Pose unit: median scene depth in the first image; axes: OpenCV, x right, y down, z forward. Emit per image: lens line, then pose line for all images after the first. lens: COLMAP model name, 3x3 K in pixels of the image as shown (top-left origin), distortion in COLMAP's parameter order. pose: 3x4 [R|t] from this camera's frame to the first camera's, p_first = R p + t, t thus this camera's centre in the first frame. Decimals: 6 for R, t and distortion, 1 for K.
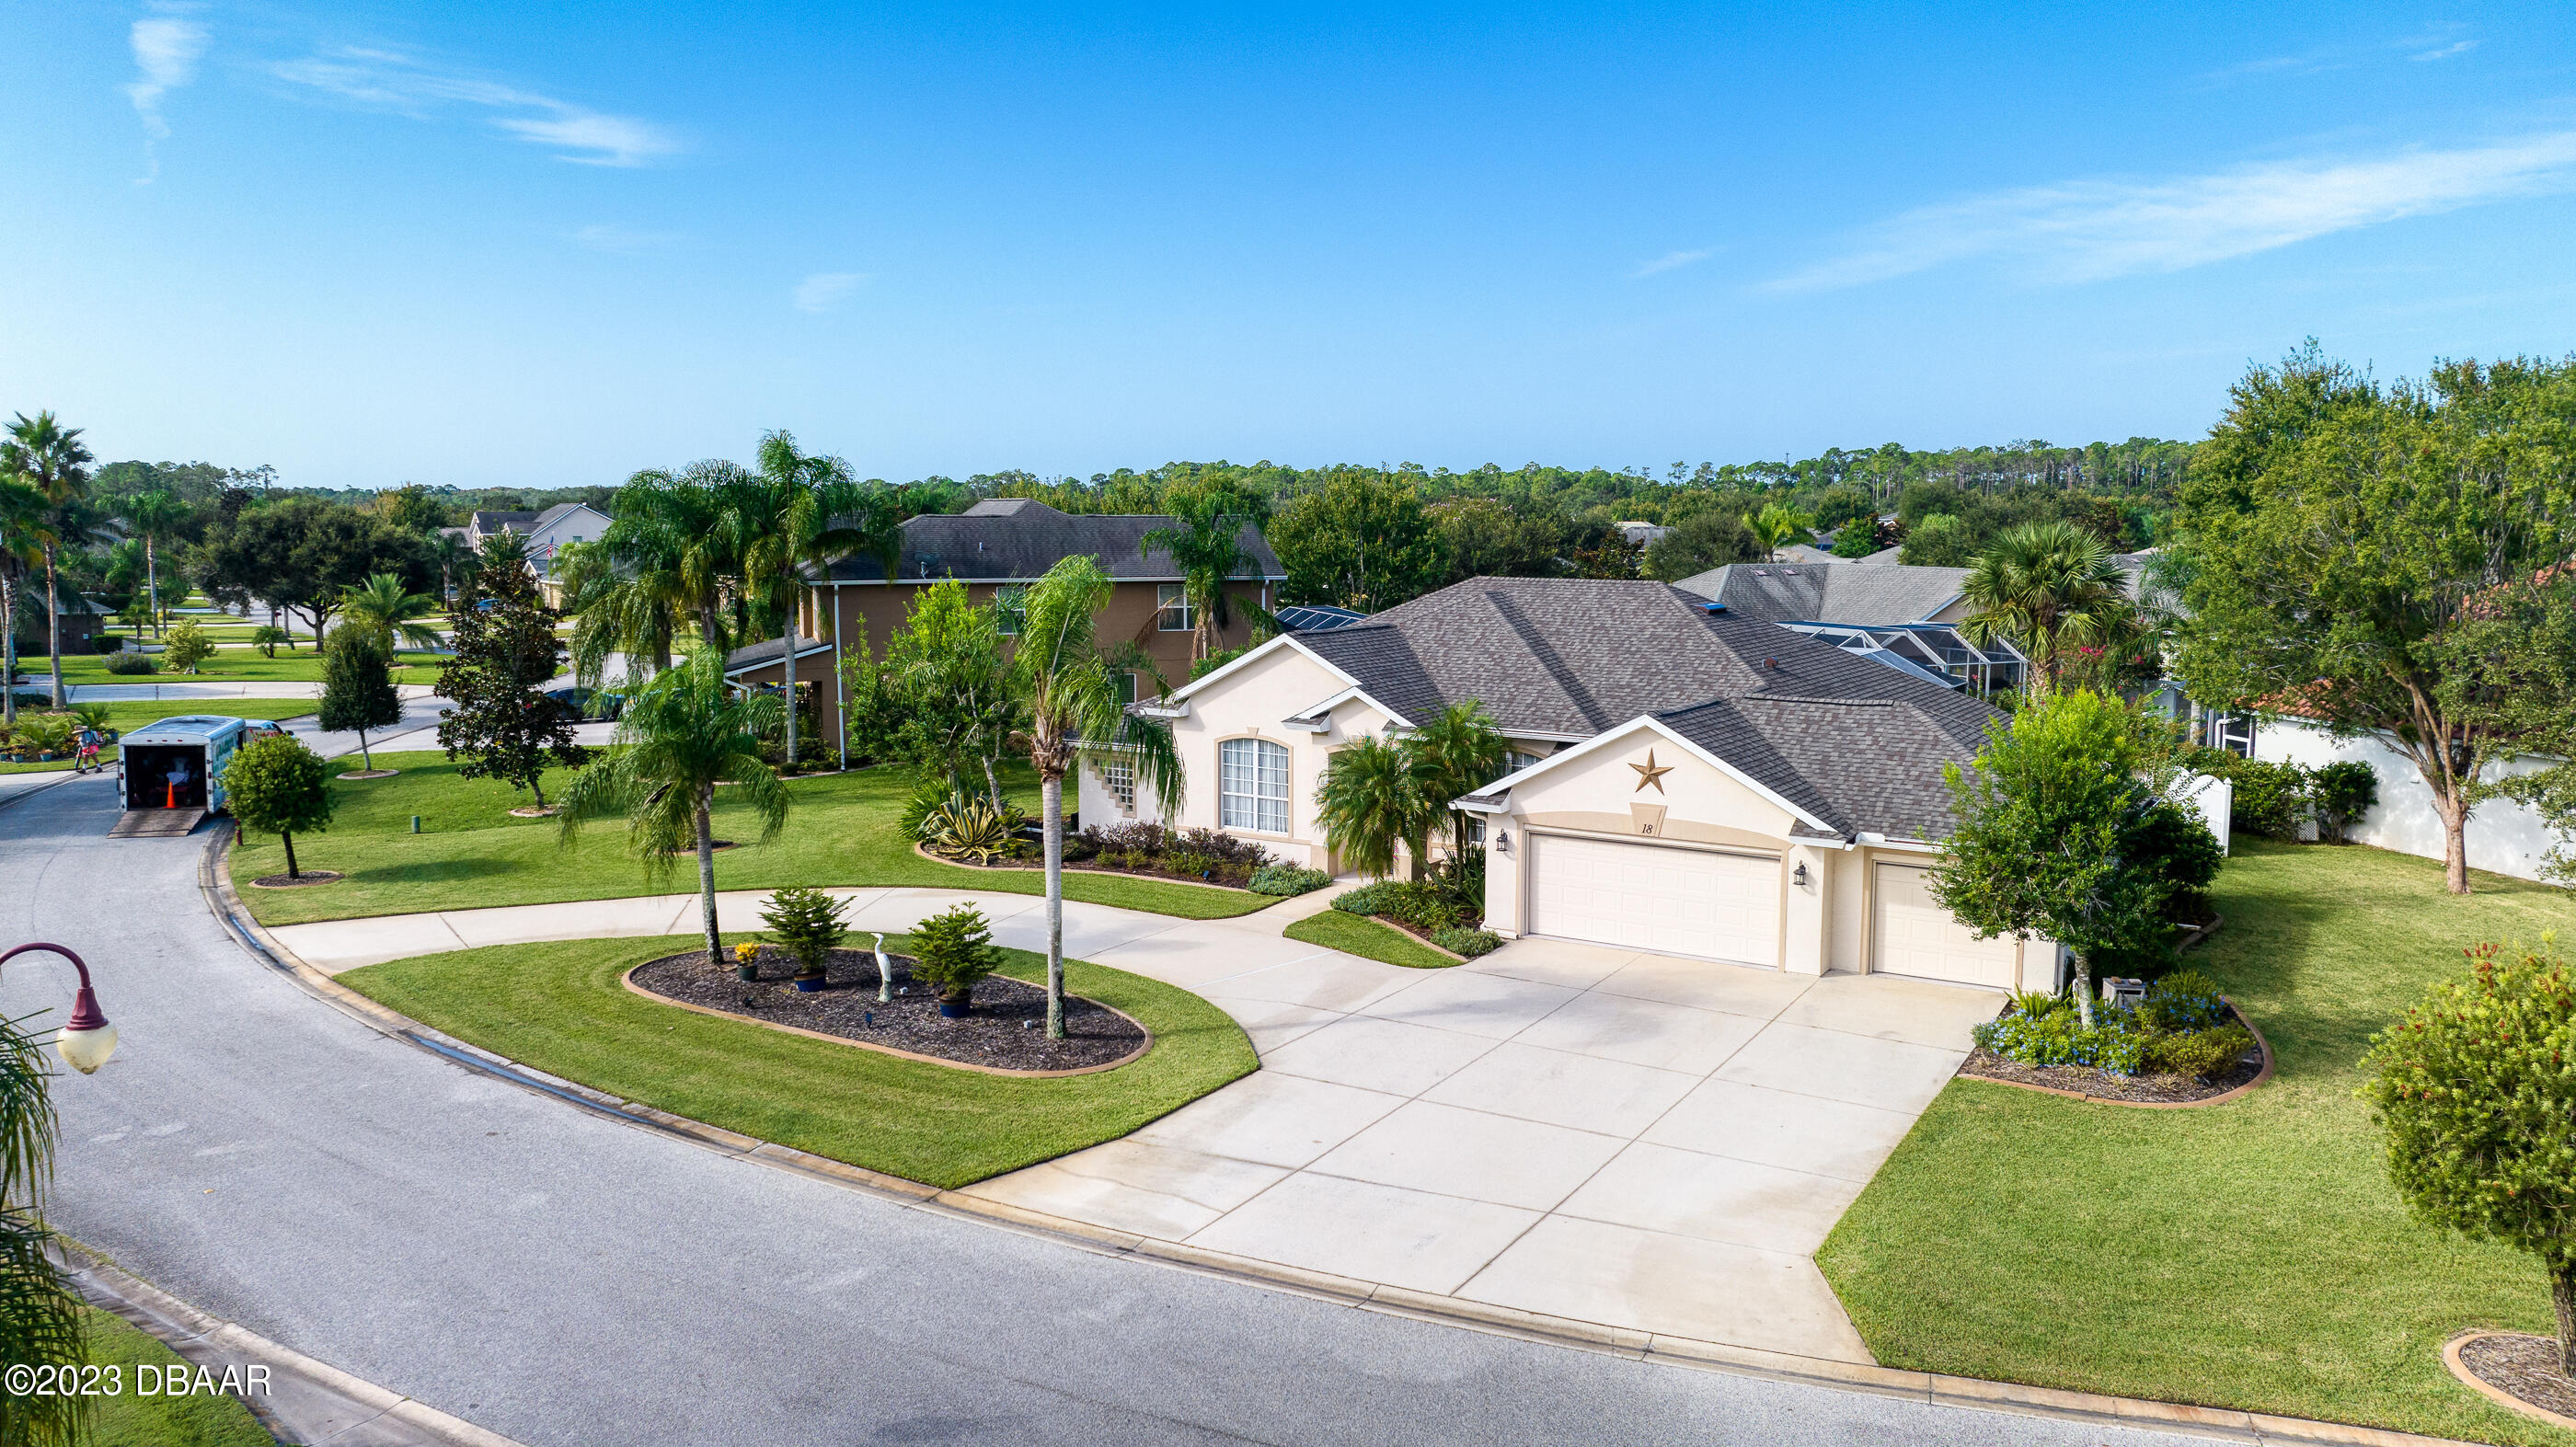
lens RADIAL K [[1818.3, 0, 1303.0], [0, 1818.3, 726.8], [0, 0, 1]] dist [-0.018307, -0.001910]
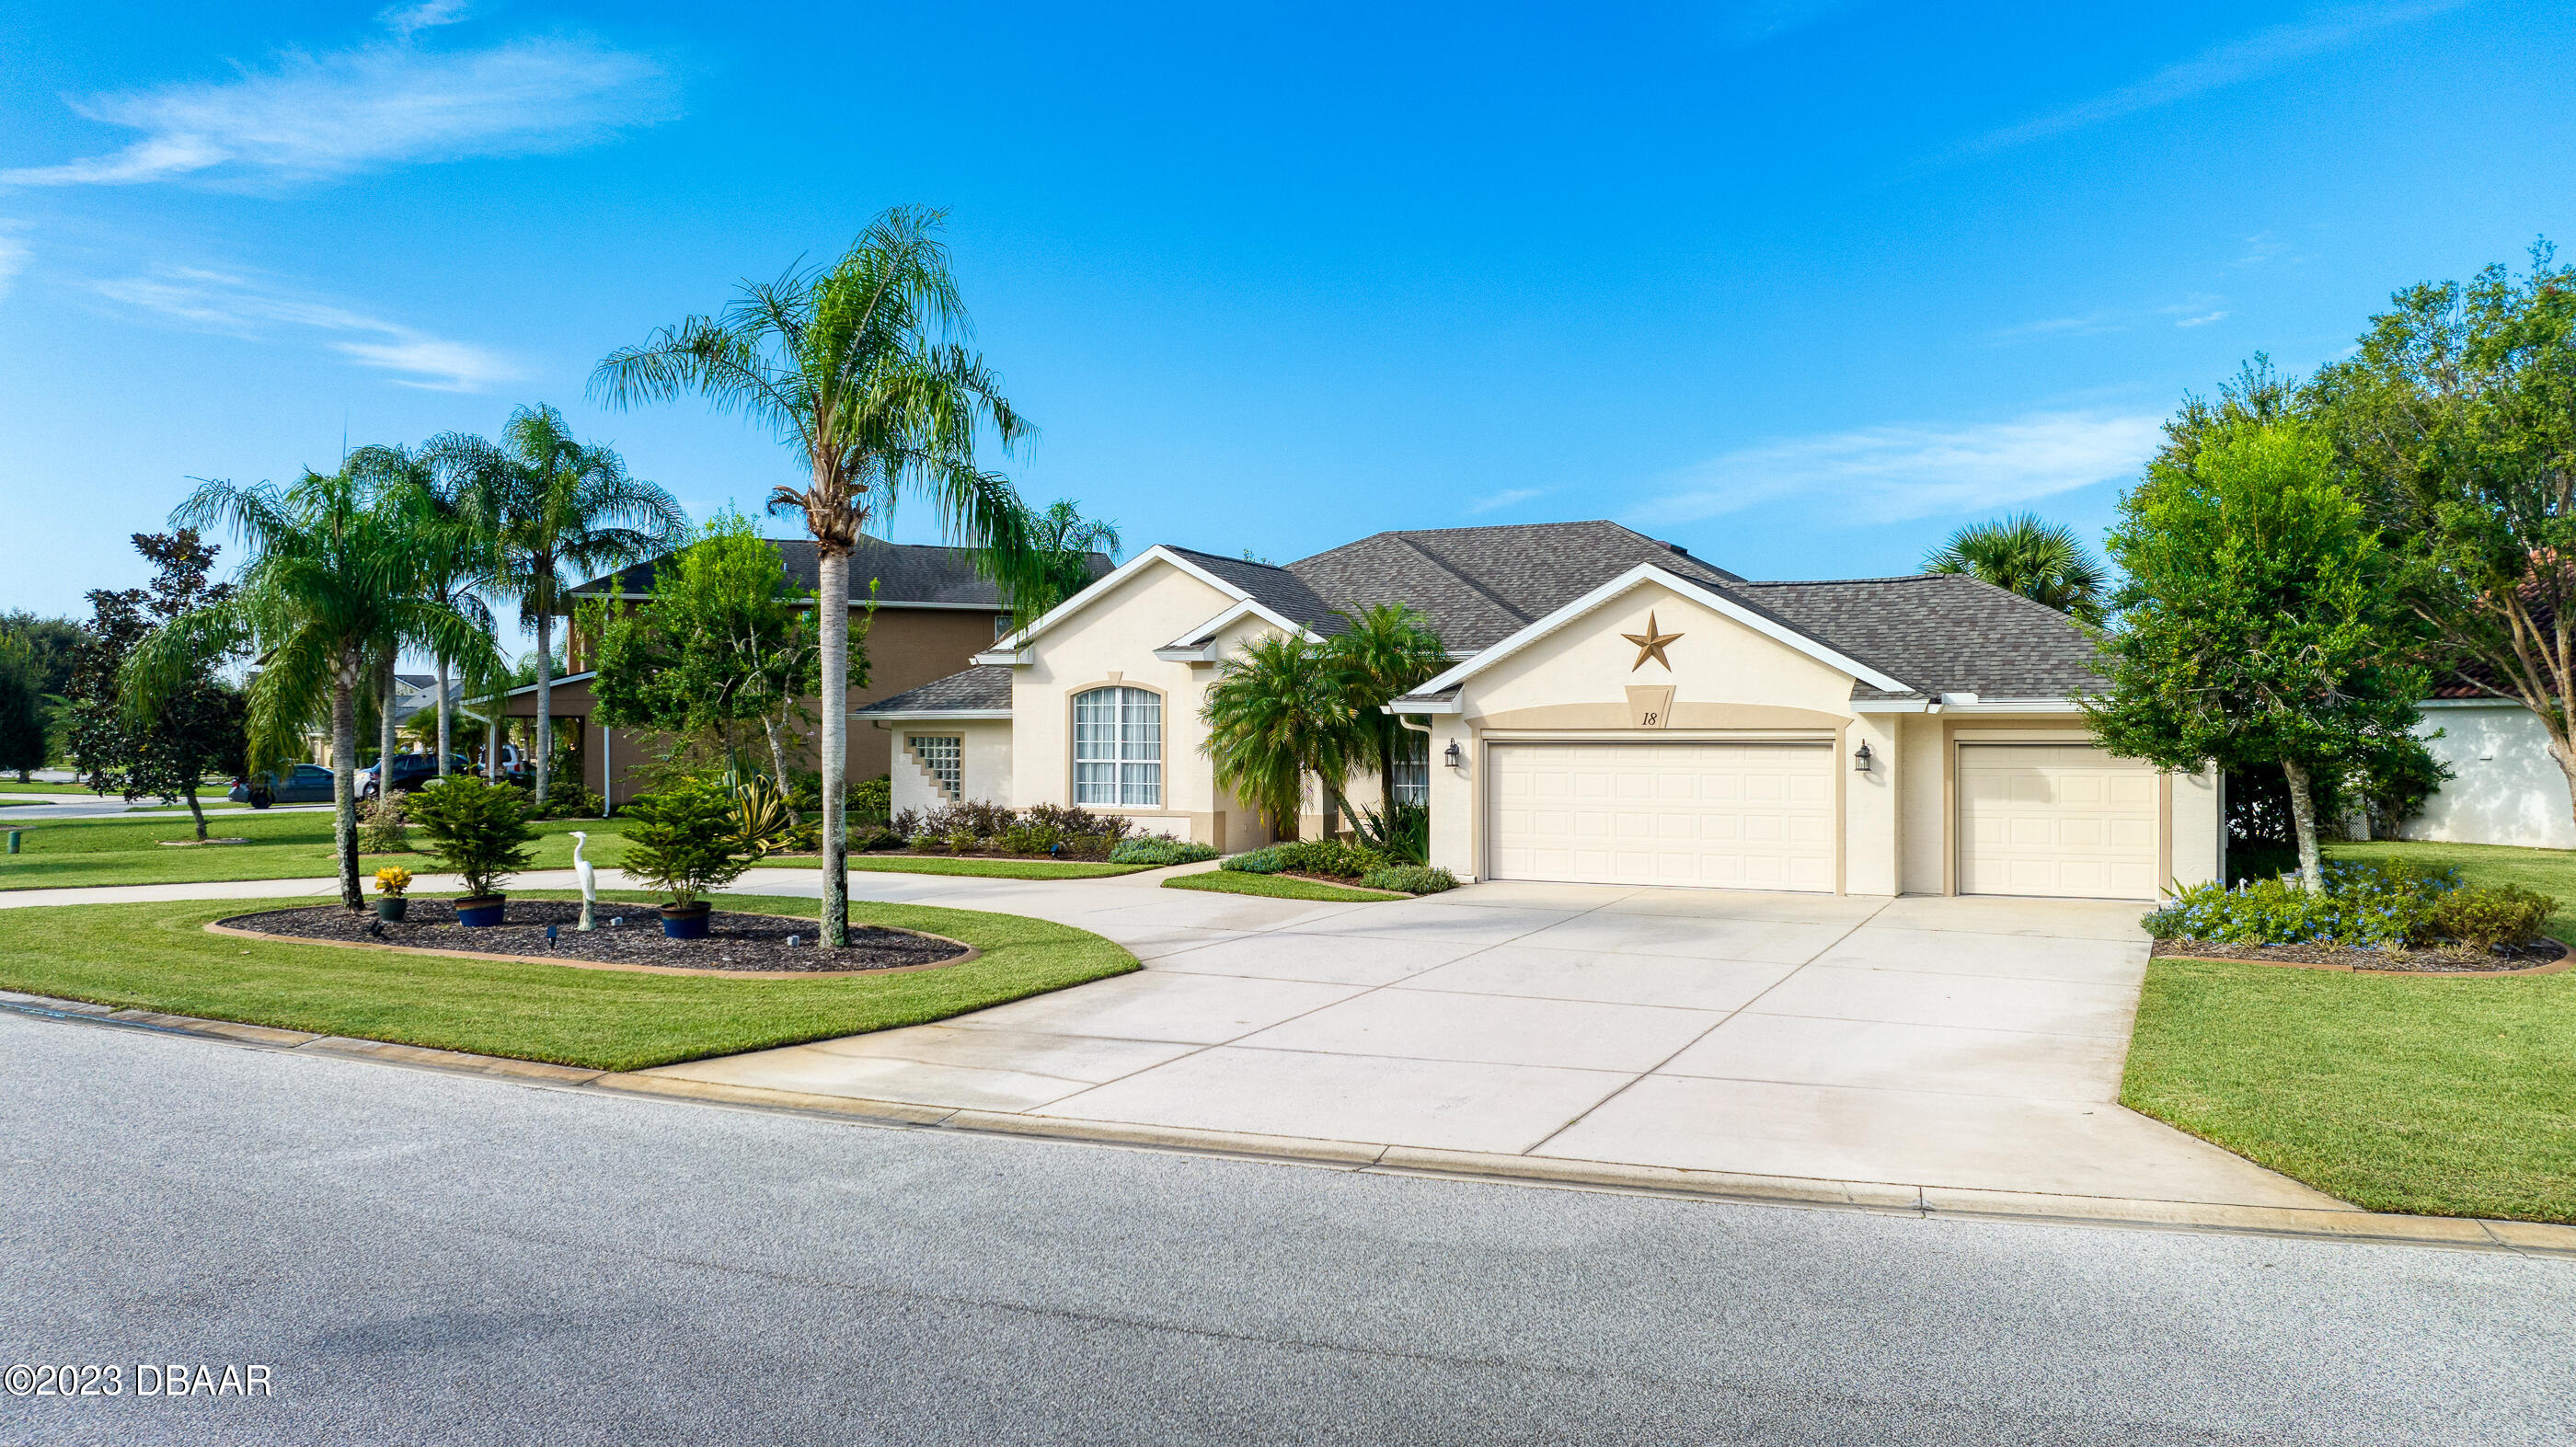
lens RADIAL K [[1818.3, 0, 1303.0], [0, 1818.3, 726.8], [0, 0, 1]] dist [-0.018307, -0.001910]
pose [[0.996139, -0.000346, 0.087795, -0.019933], [0.011293, 0.992191, -0.124218, 0.155618], [-0.087066, 0.124730, 0.988363, 0.277803]]
